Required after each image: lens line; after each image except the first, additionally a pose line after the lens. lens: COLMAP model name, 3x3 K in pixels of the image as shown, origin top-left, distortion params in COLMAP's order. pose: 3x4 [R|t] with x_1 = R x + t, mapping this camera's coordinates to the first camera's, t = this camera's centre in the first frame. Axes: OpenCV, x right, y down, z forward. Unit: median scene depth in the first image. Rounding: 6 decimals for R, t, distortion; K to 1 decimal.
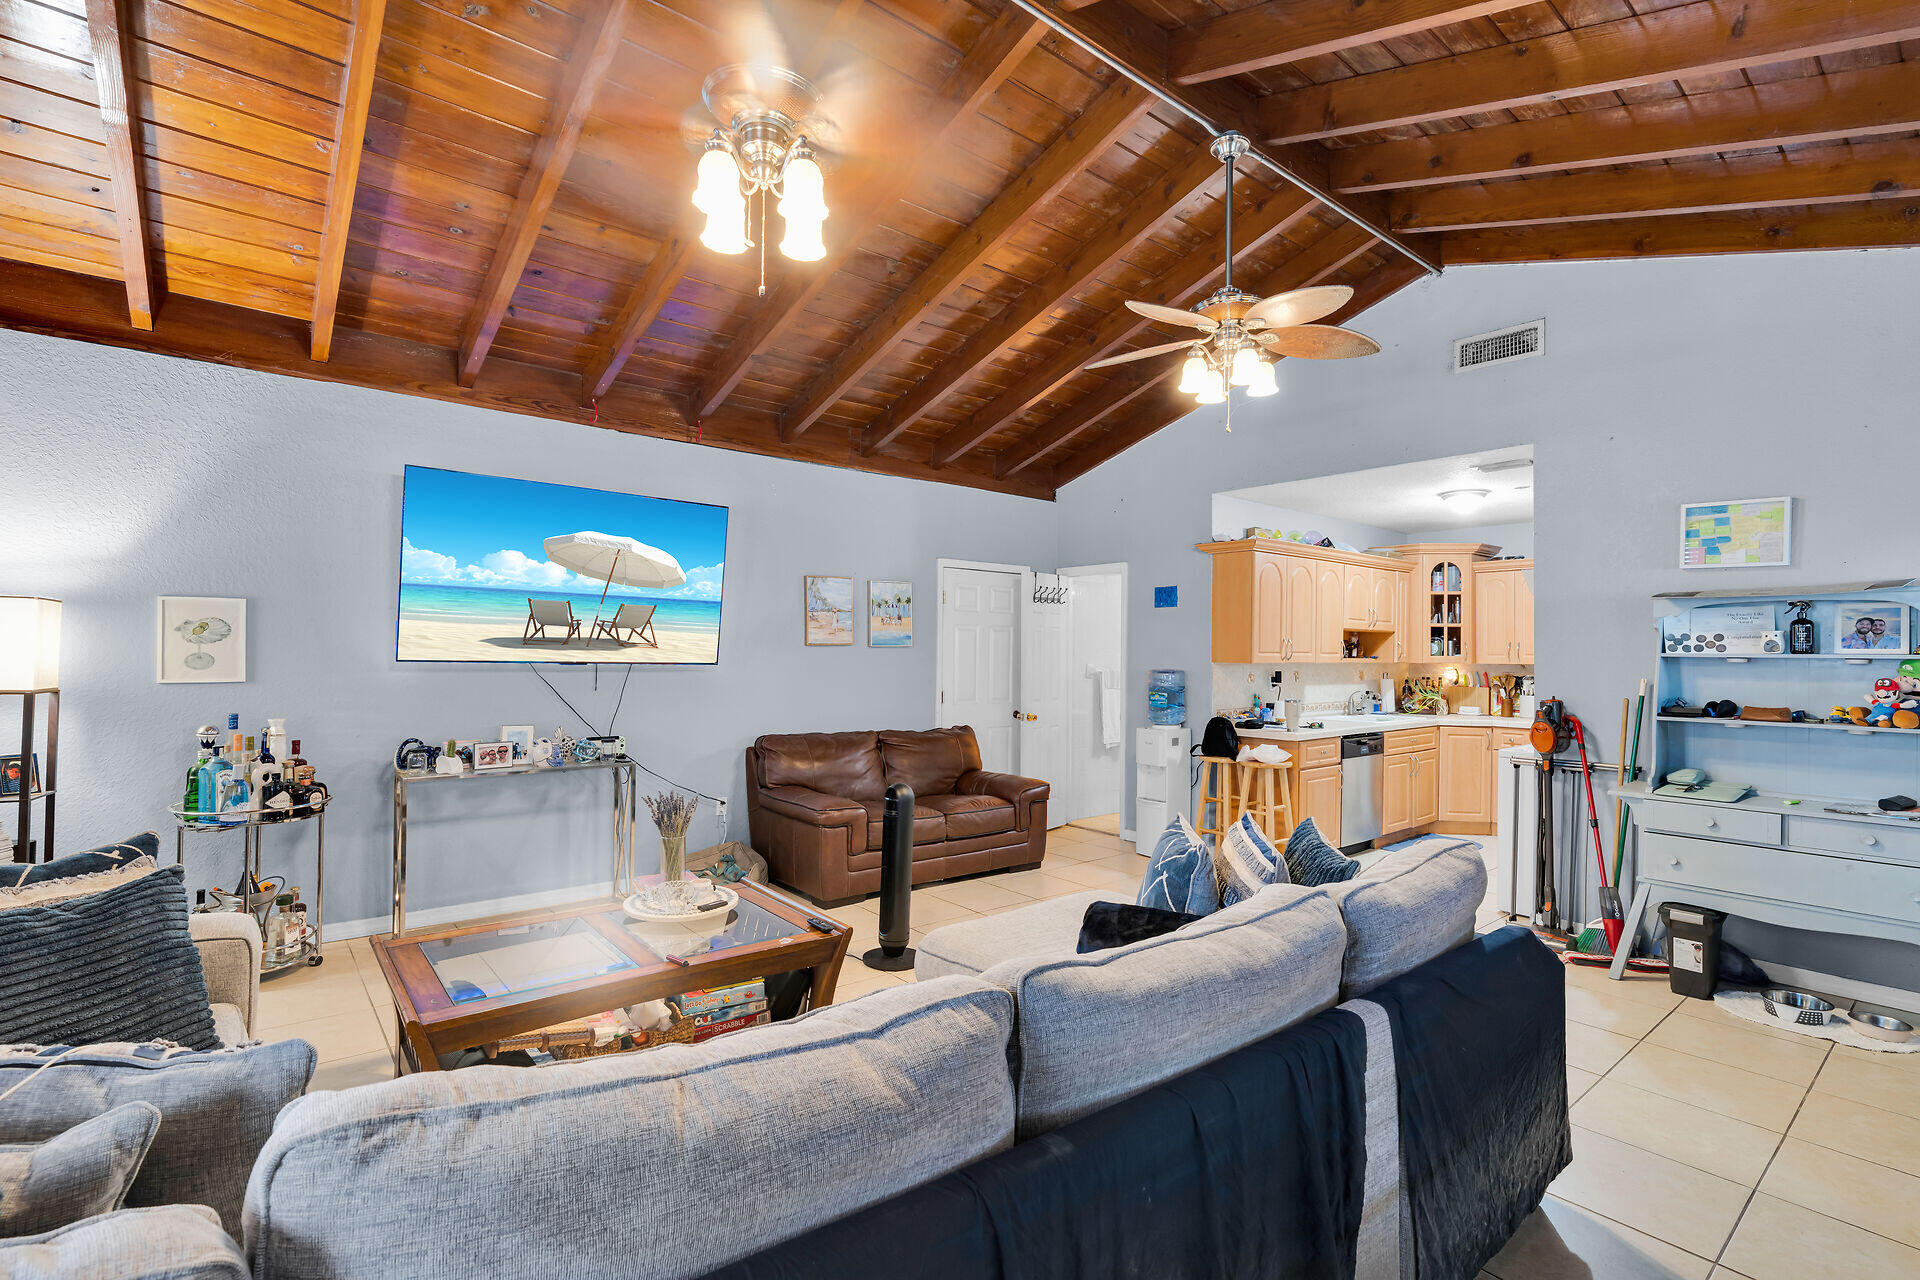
lens RADIAL K [[859.4, 0, 960.0], [0, 859.4, 640.0], [0, 0, 1]] dist [-0.001088, -0.000086]
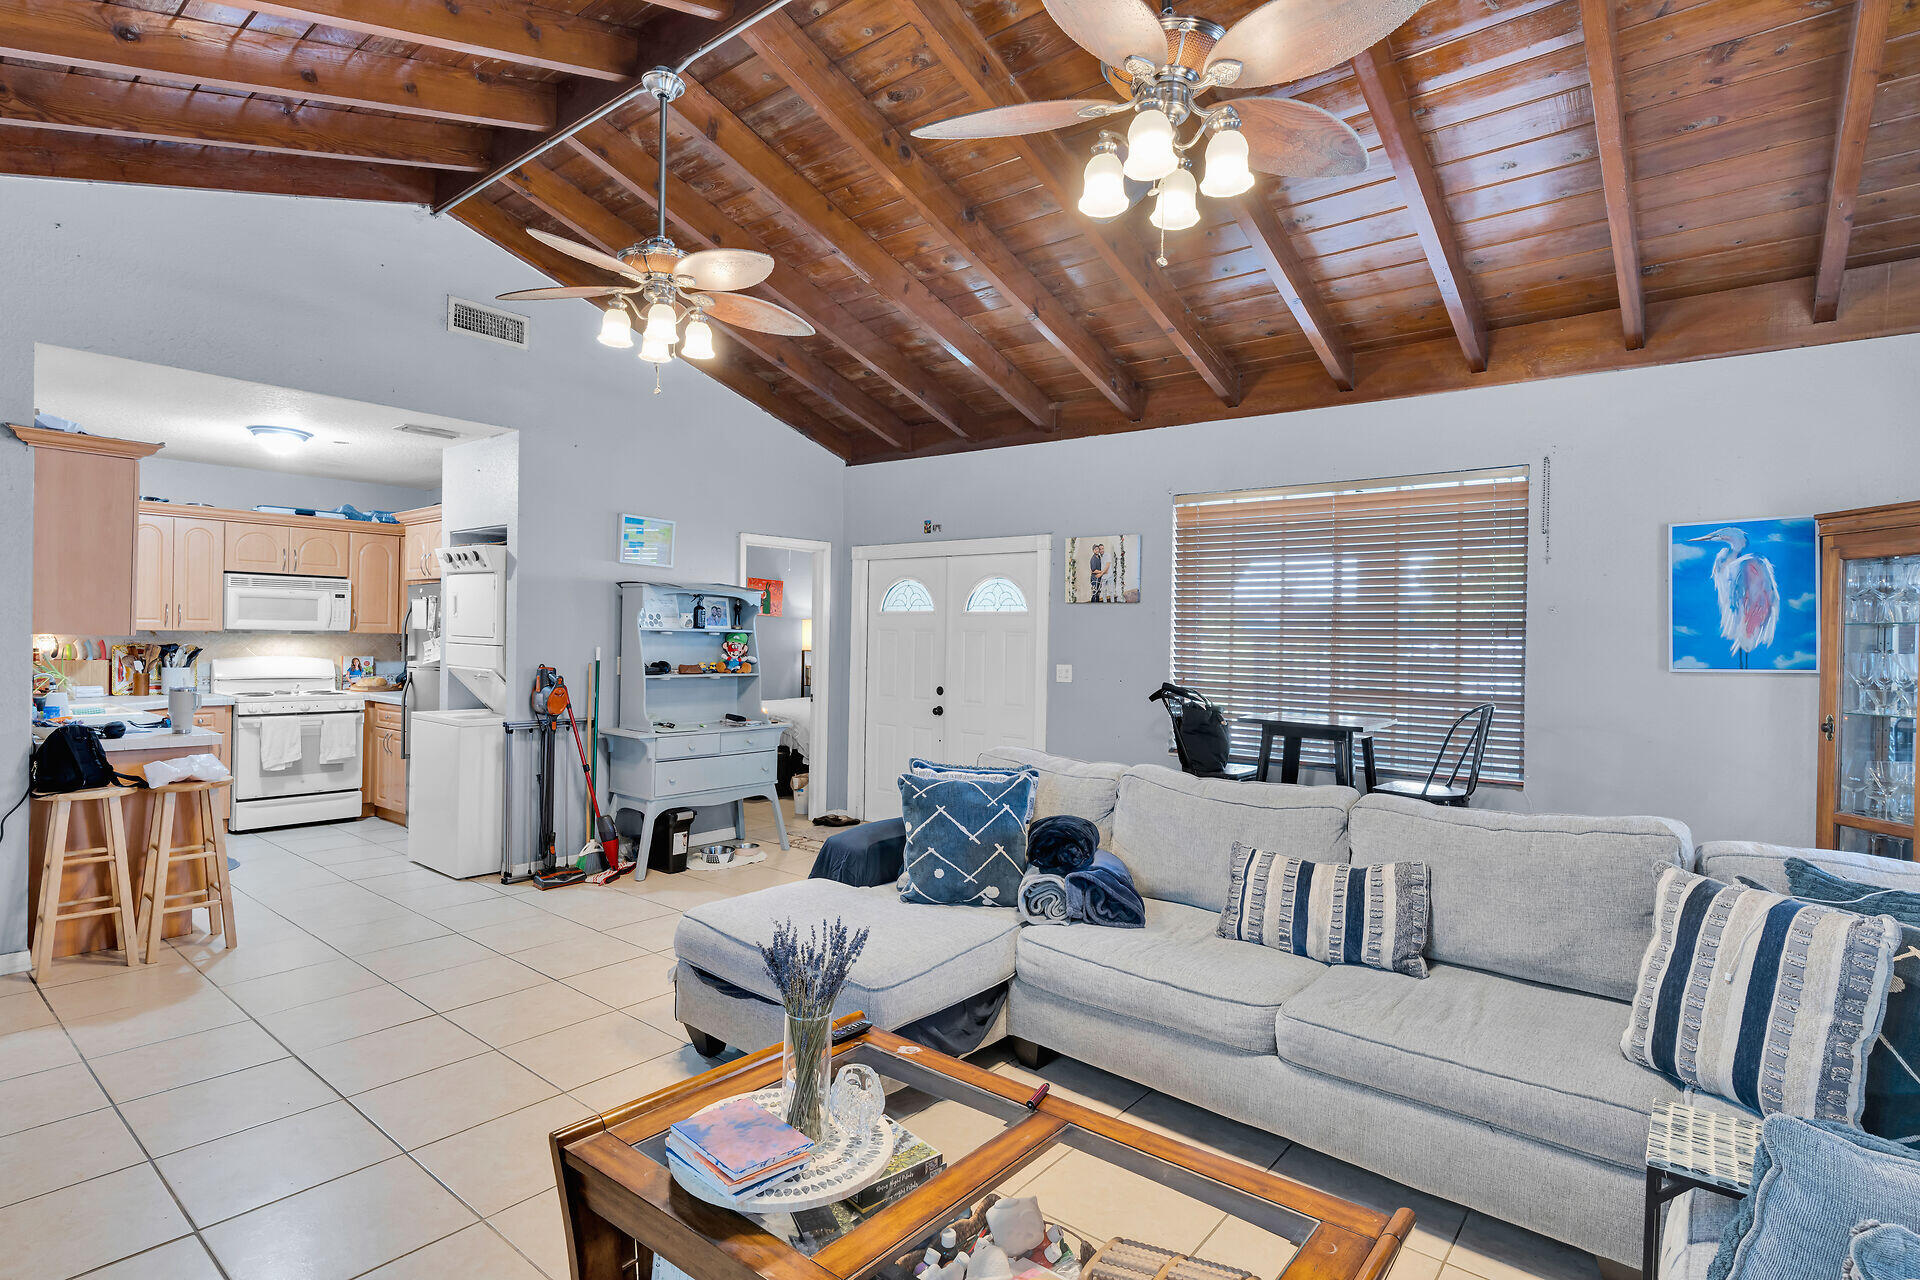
lens RADIAL K [[984.2, 0, 960.0], [0, 984.2, 640.0], [0, 0, 1]] dist [0.000997, 0.000074]
pose [[-0.193230, -0.021400, 0.980920, -0.770765], [-0.037903, 0.999179, 0.014332, -0.005929], [-0.980421, -0.034411, -0.193882, 0.815633]]
